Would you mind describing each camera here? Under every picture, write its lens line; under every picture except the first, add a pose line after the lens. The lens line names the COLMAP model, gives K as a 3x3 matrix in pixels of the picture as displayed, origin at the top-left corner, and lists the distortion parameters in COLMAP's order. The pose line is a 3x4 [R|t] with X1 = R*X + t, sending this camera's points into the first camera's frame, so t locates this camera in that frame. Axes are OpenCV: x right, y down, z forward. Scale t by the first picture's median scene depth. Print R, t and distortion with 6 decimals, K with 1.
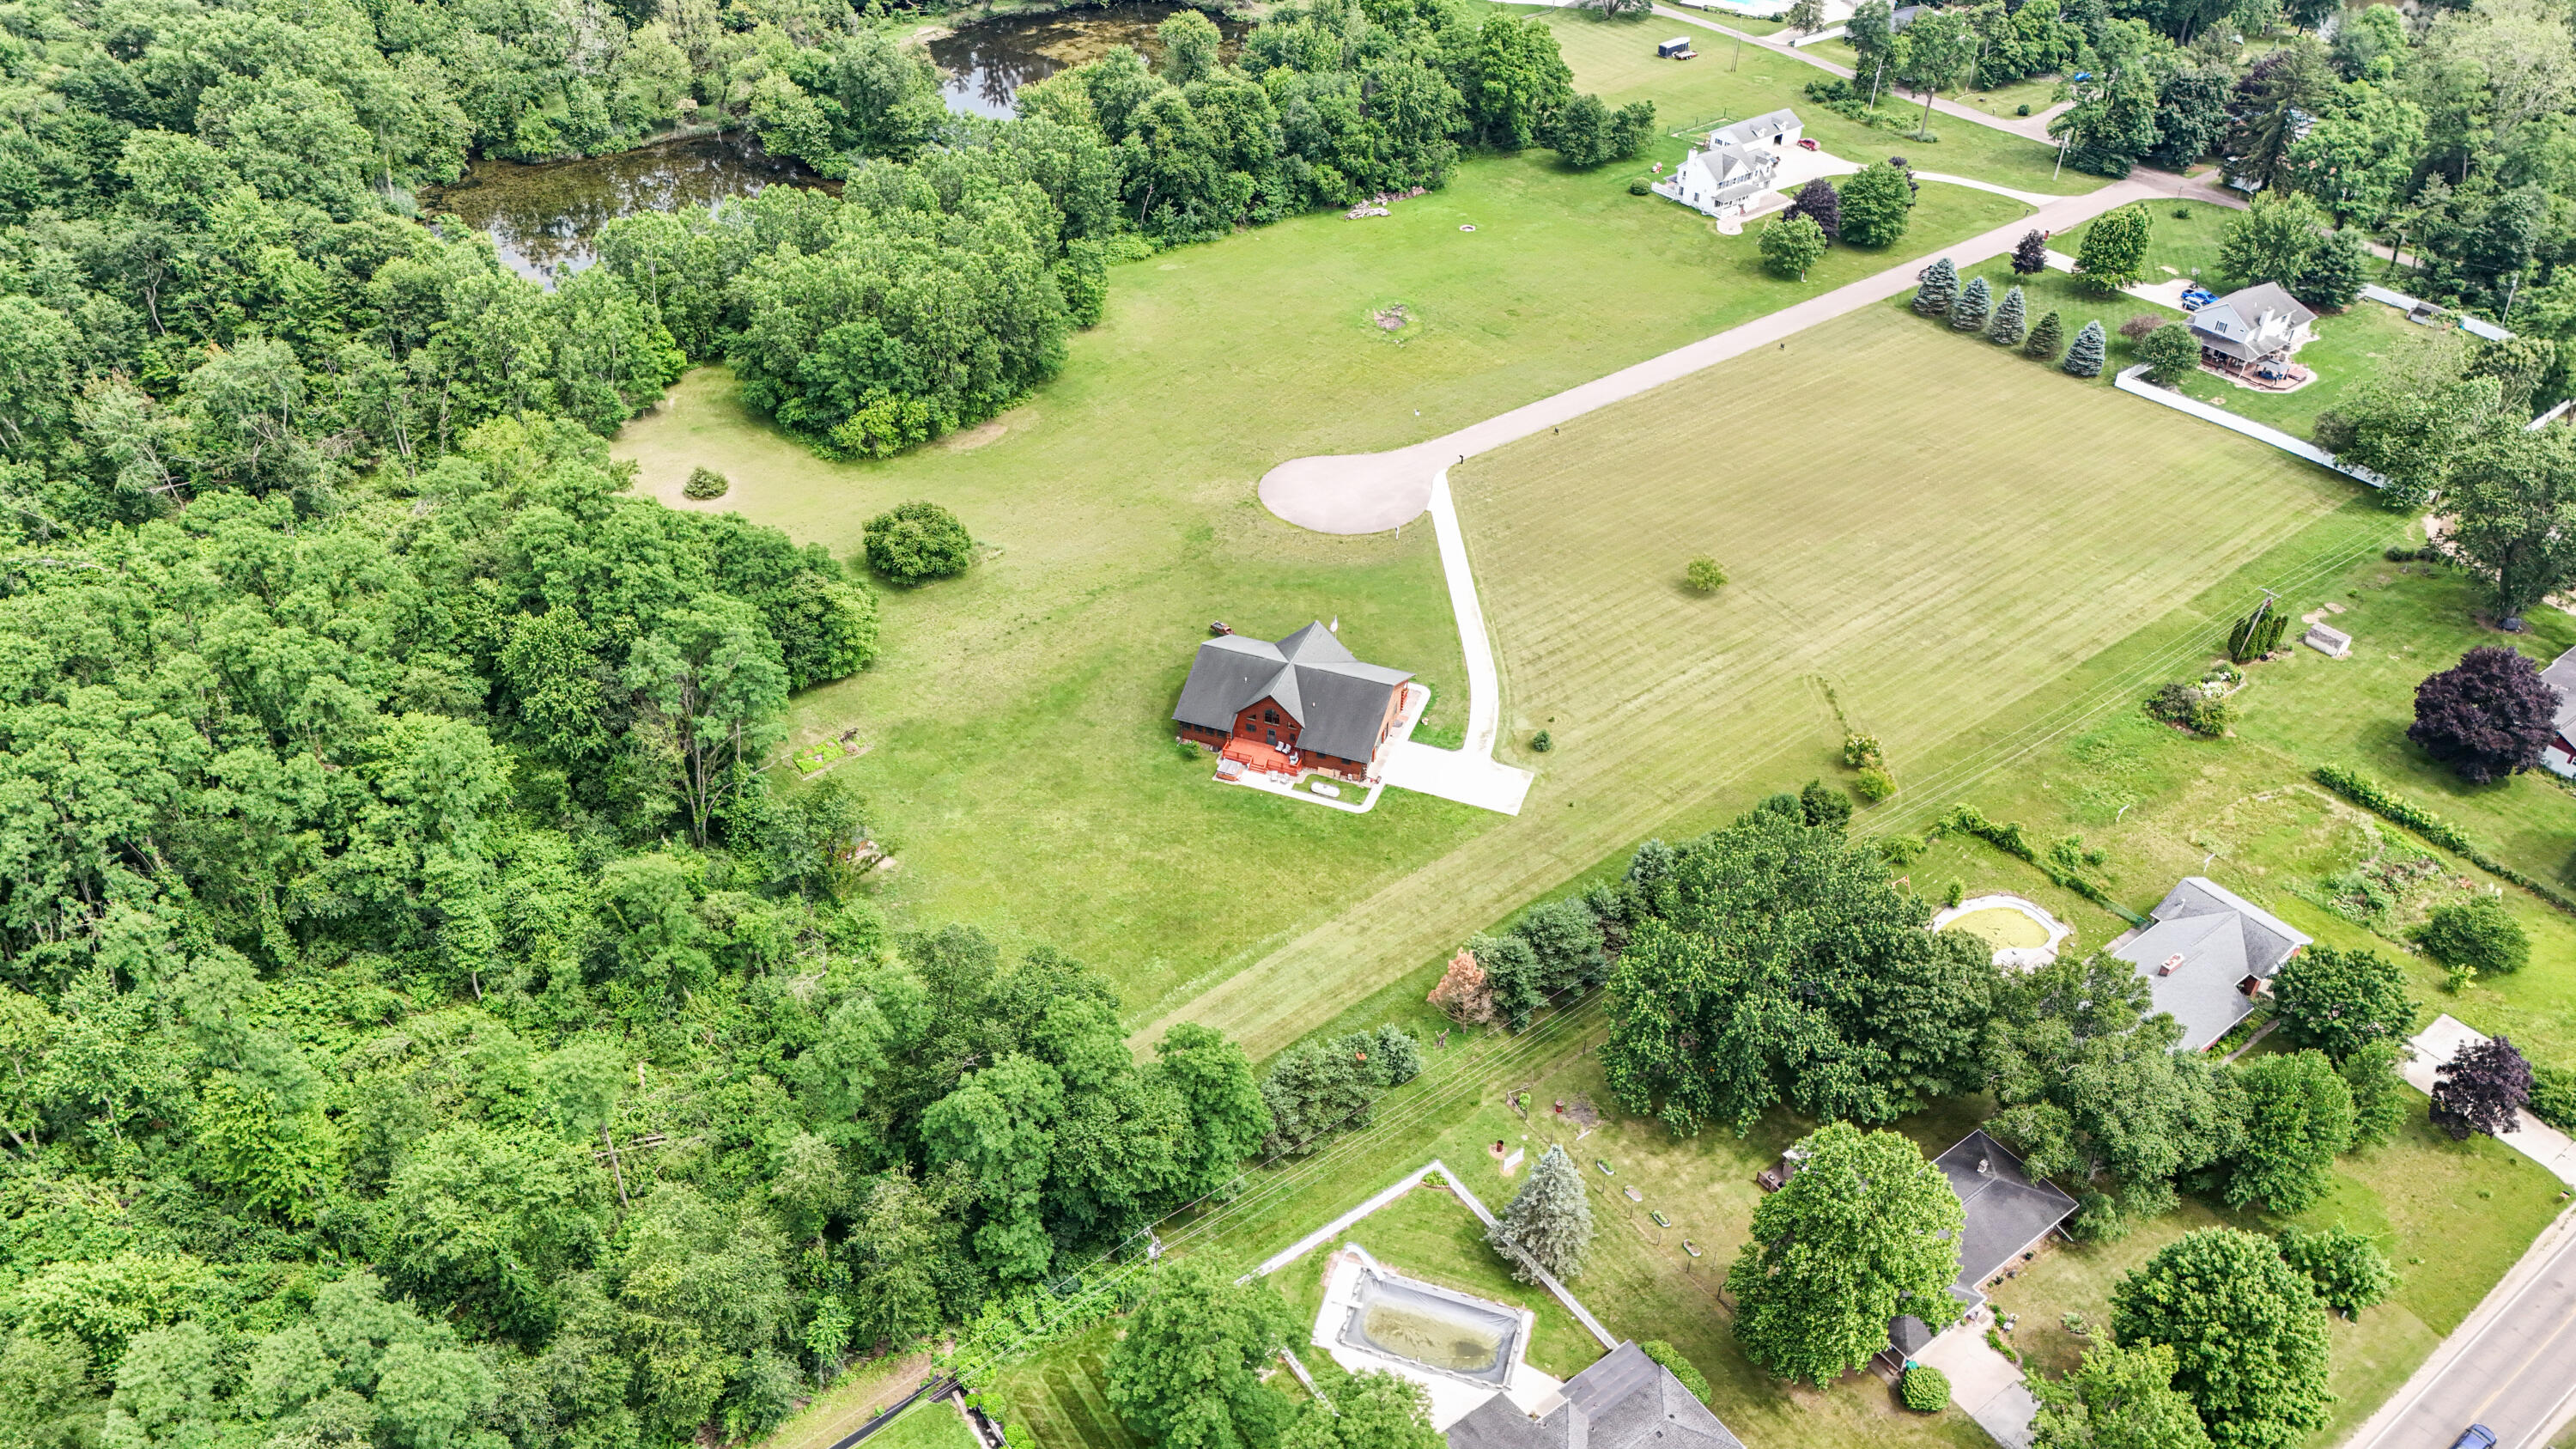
lens RADIAL K [[1883.8, 0, 1295.4], [0, 1883.8, 722.6], [0, 0, 1]] dist [0.077214, -0.072764]
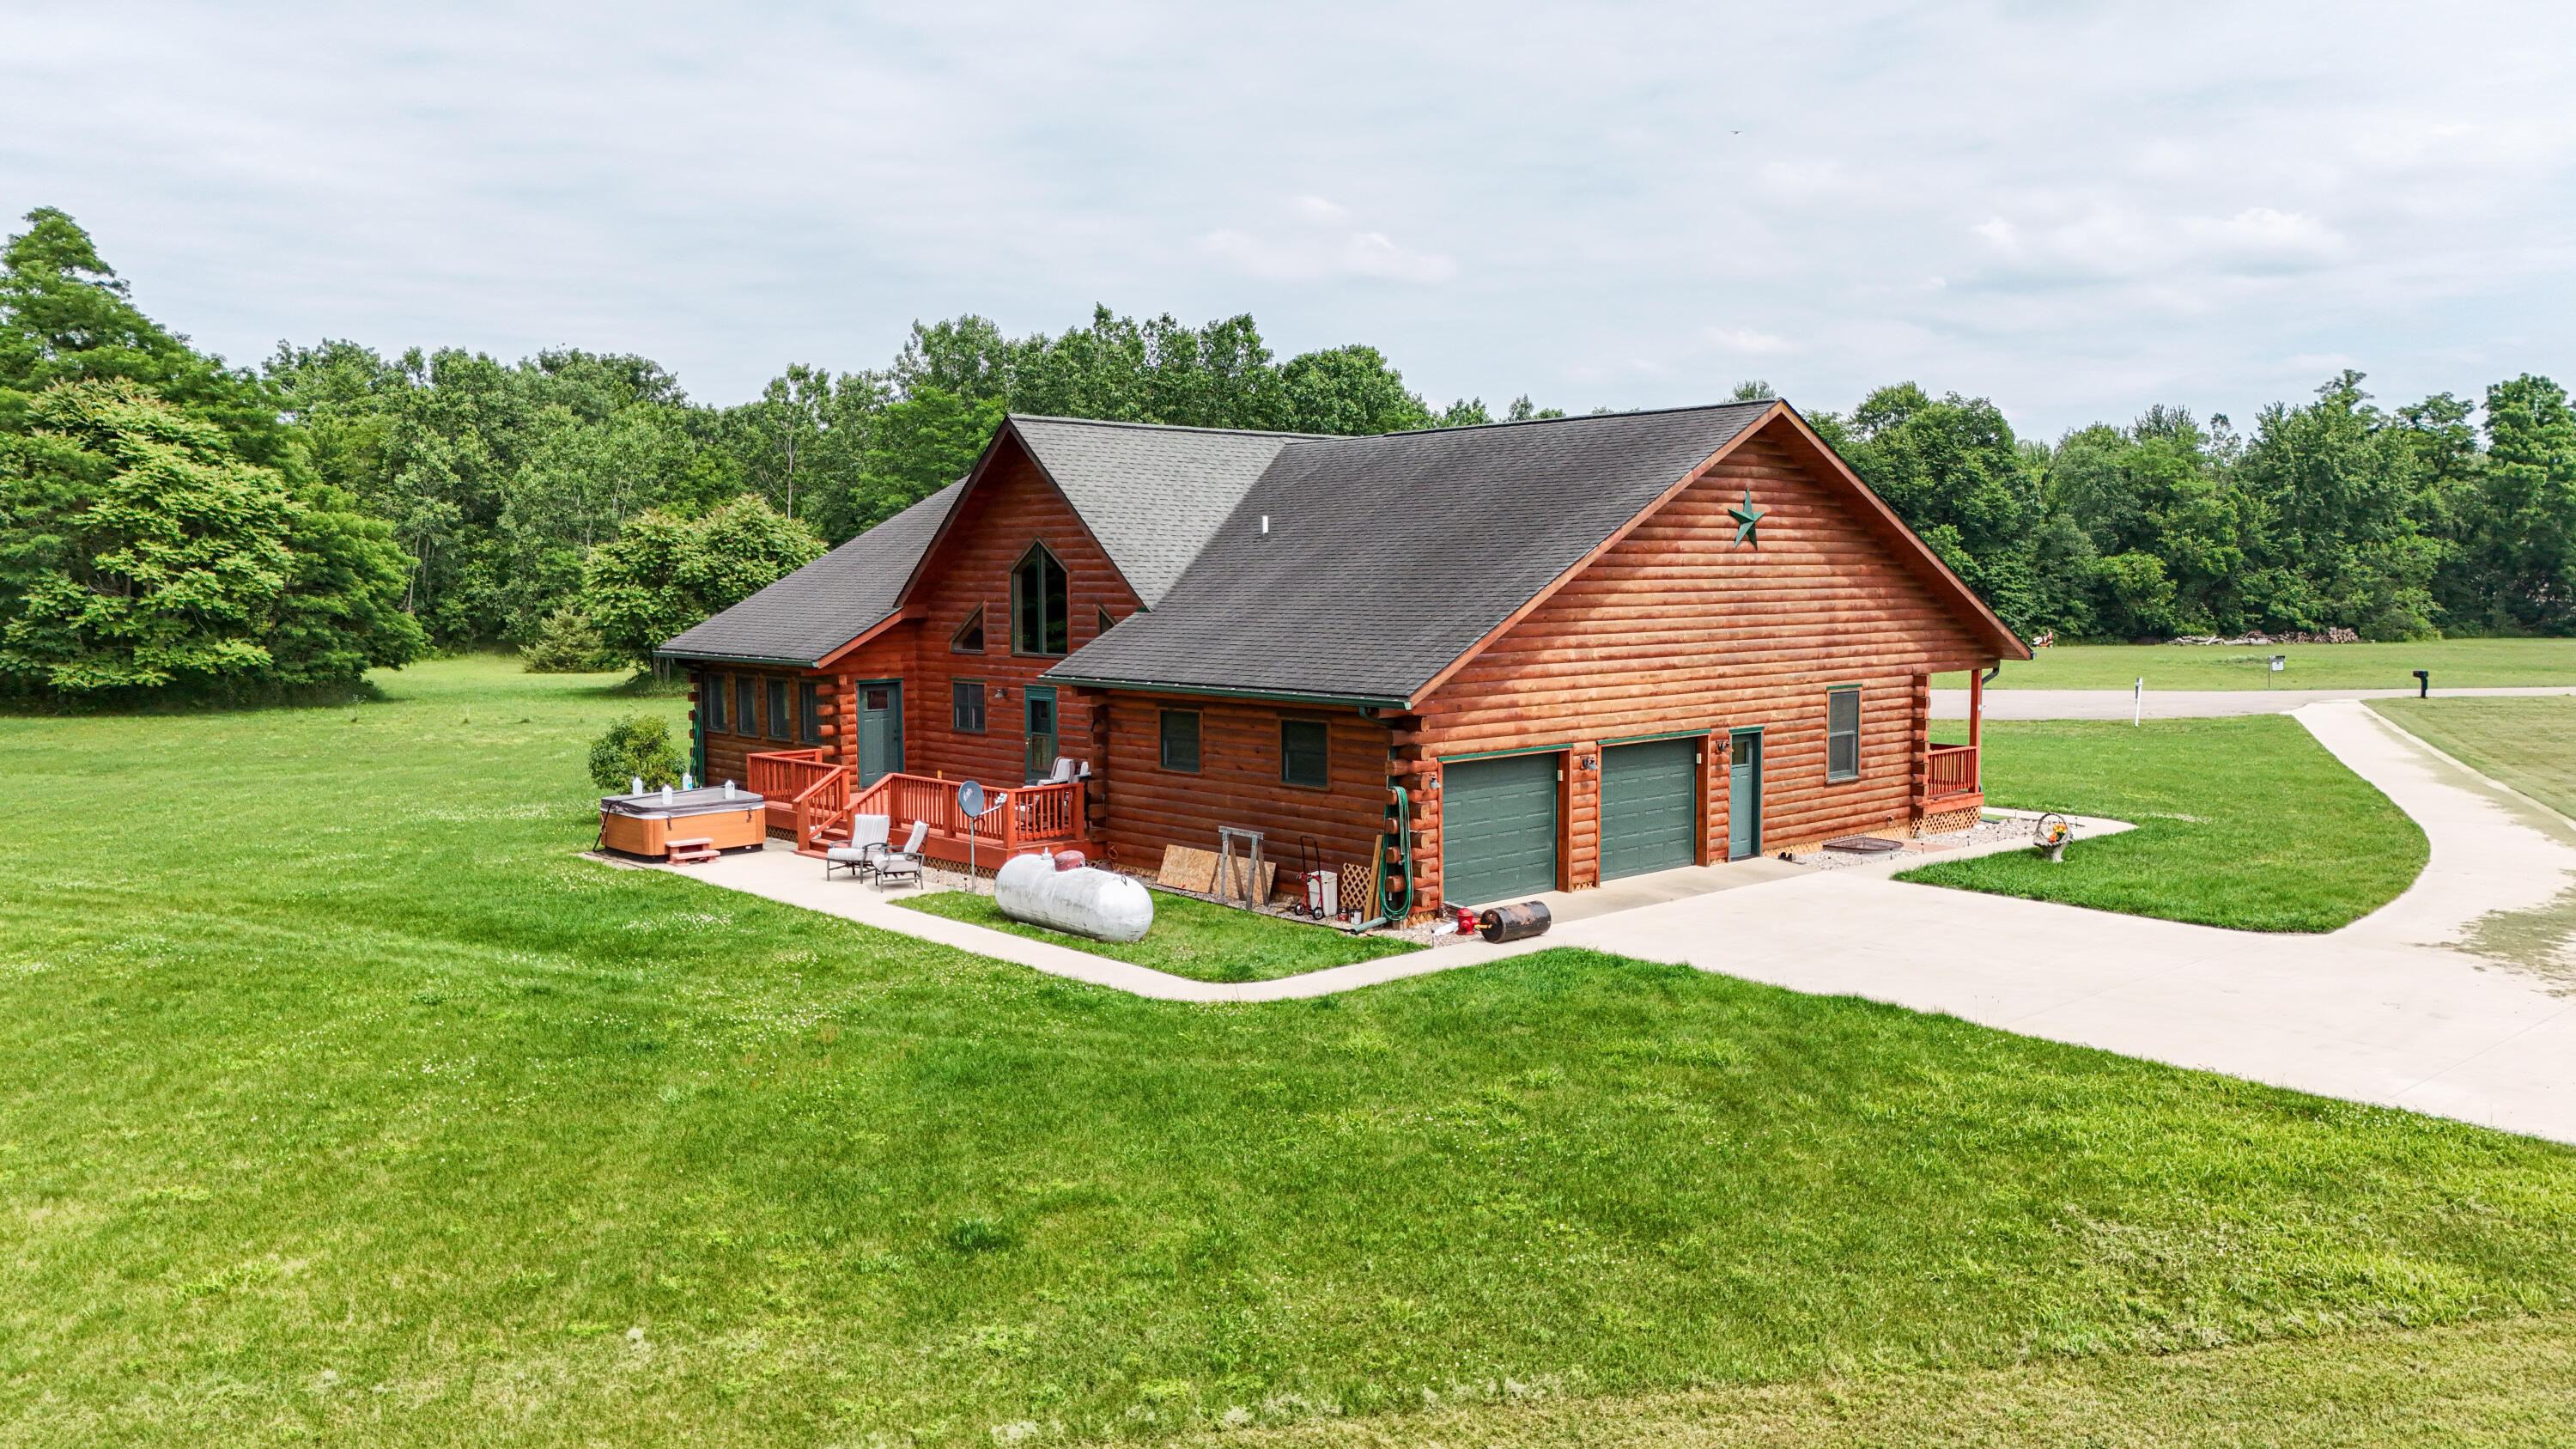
lens RADIAL K [[1883.8, 0, 1295.7], [0, 1883.8, 721.0], [0, 0, 1]] dist [0.077214, -0.072764]
pose [[0.887740, 0.018186, -0.459986, 0.069809], [-0.262016, 0.841538, -0.472400, 0.065057], [0.378505, 0.539892, 0.751832, 0.704463]]
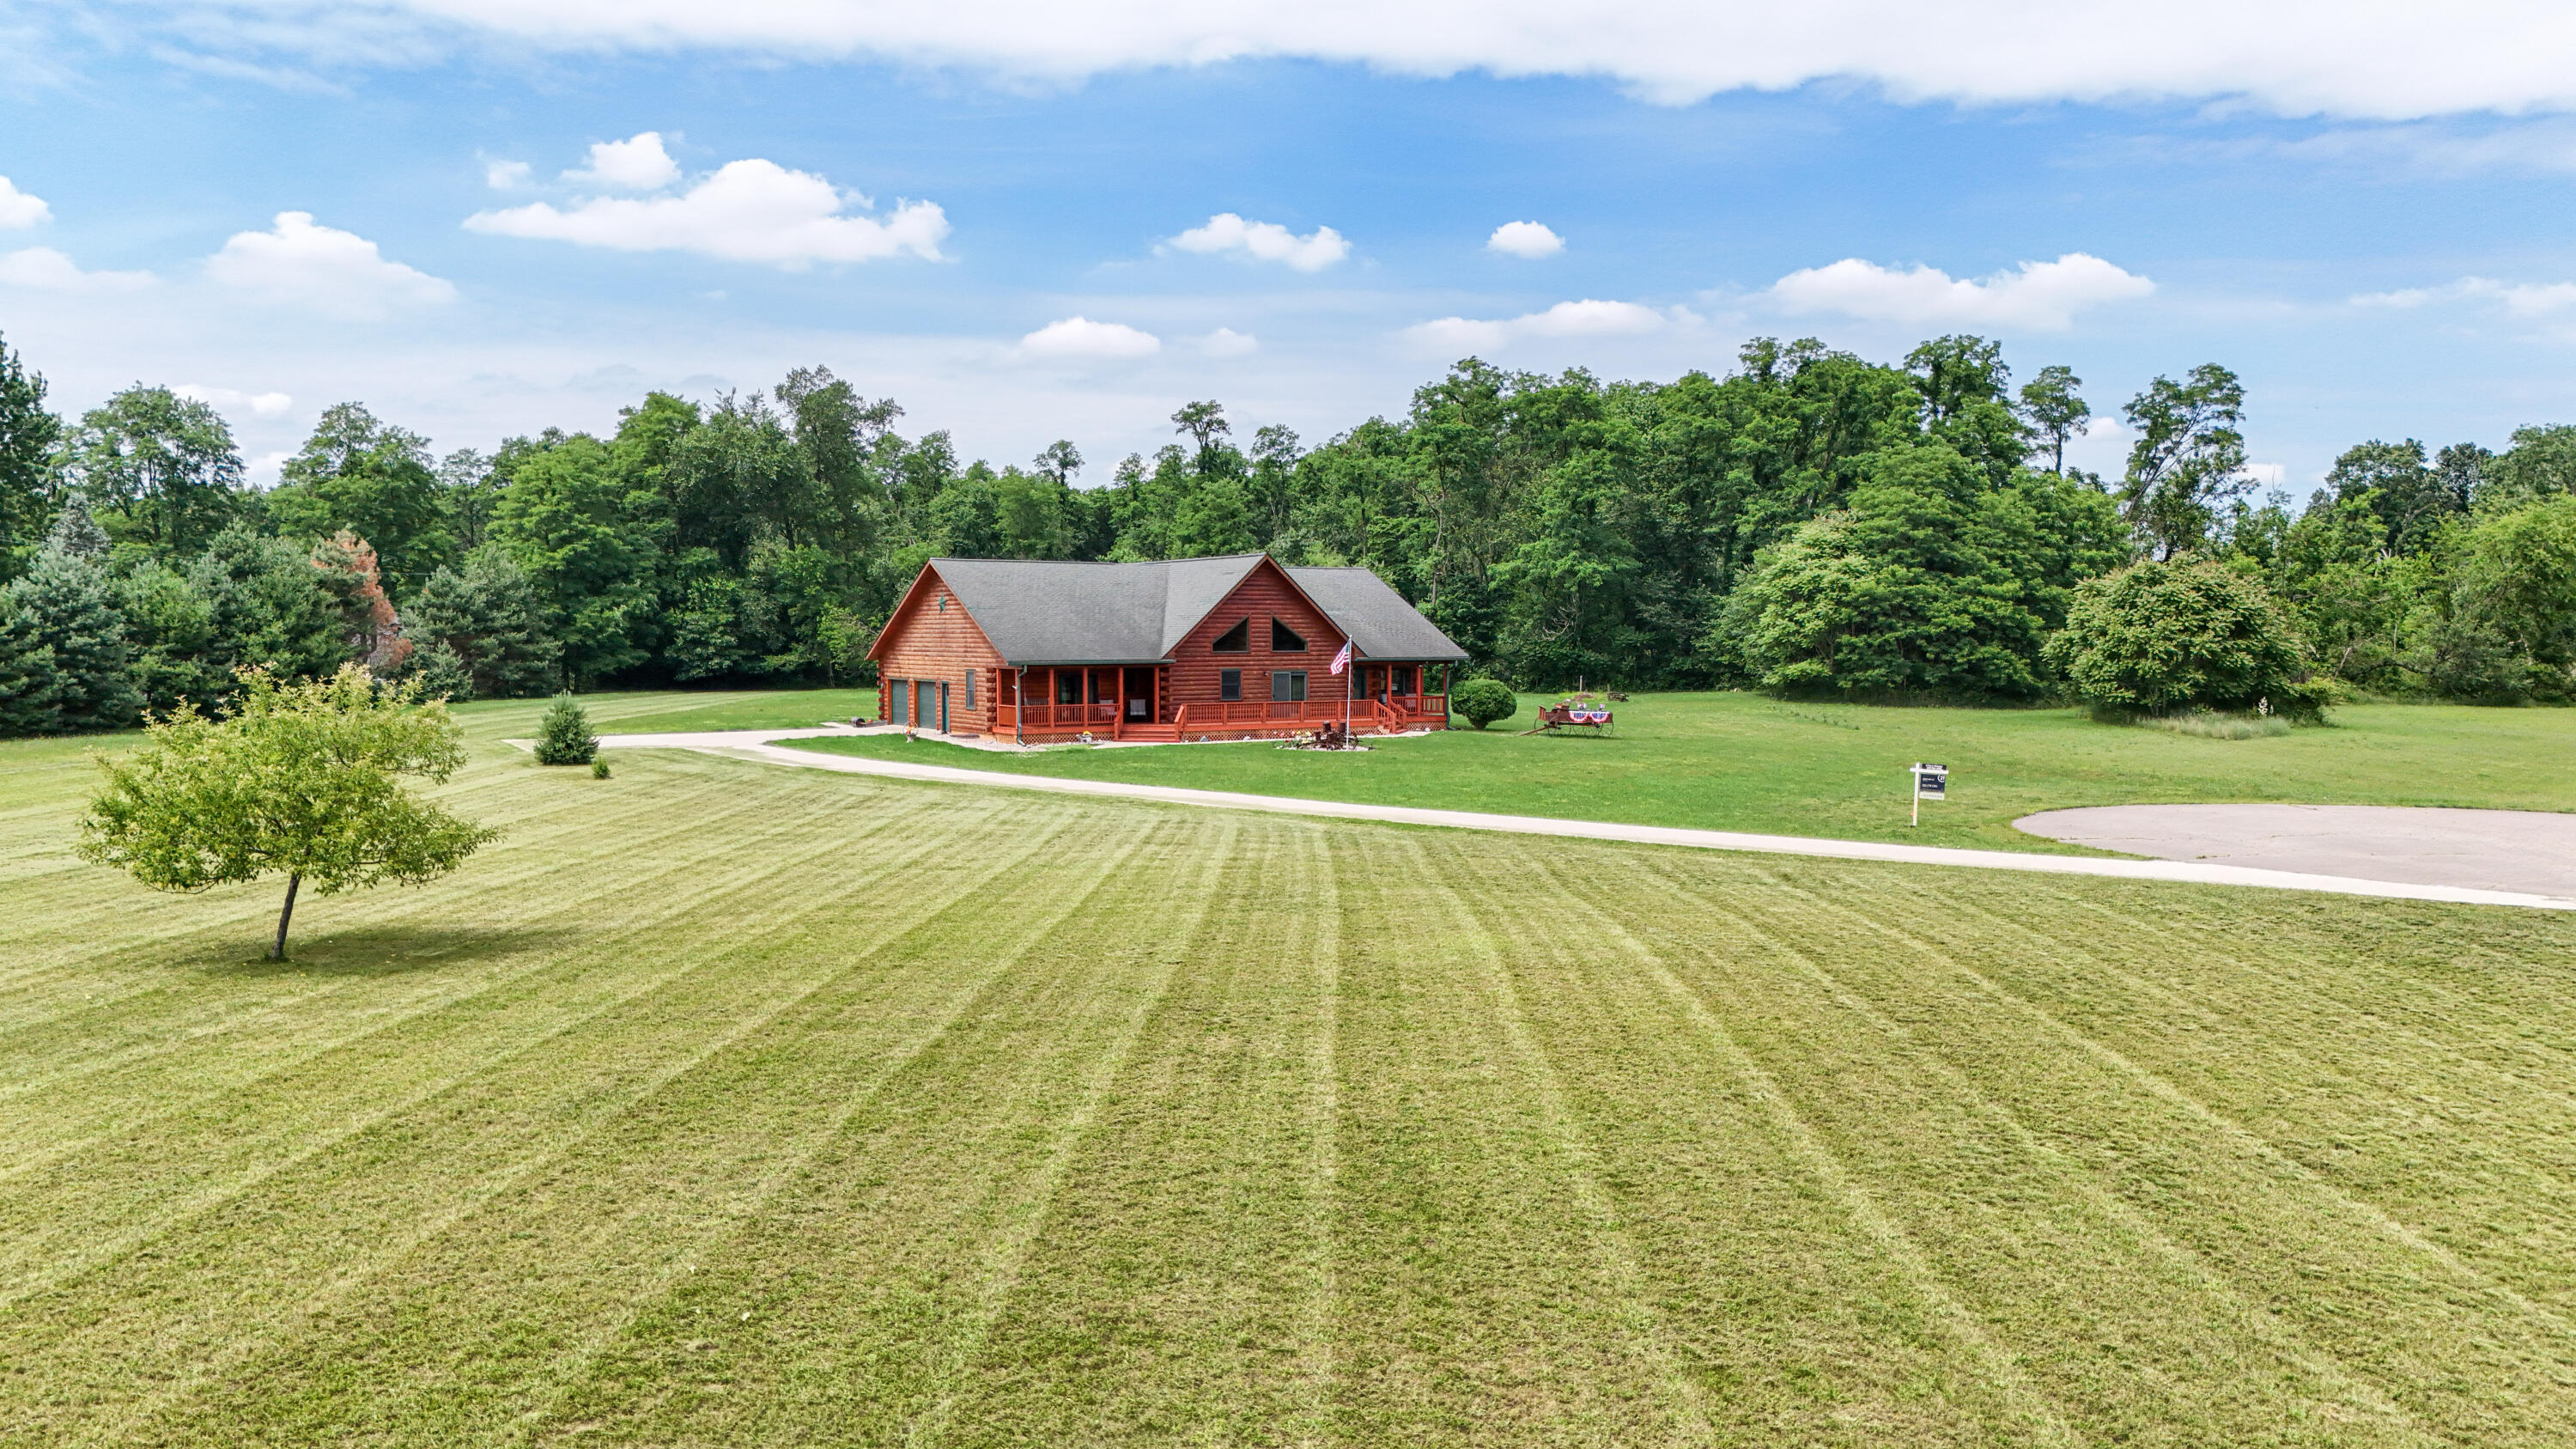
lens RADIAL K [[1883.8, 0, 1280.1], [0, 1883.8, 733.0], [0, 0, 1]] dist [0.077214, -0.072764]
pose [[-0.637651, 0.028300, -0.769806, 0.250348], [-0.466985, 0.780561, 0.415512, -0.153143], [0.612639, 0.624439, -0.484509, 1.003646]]
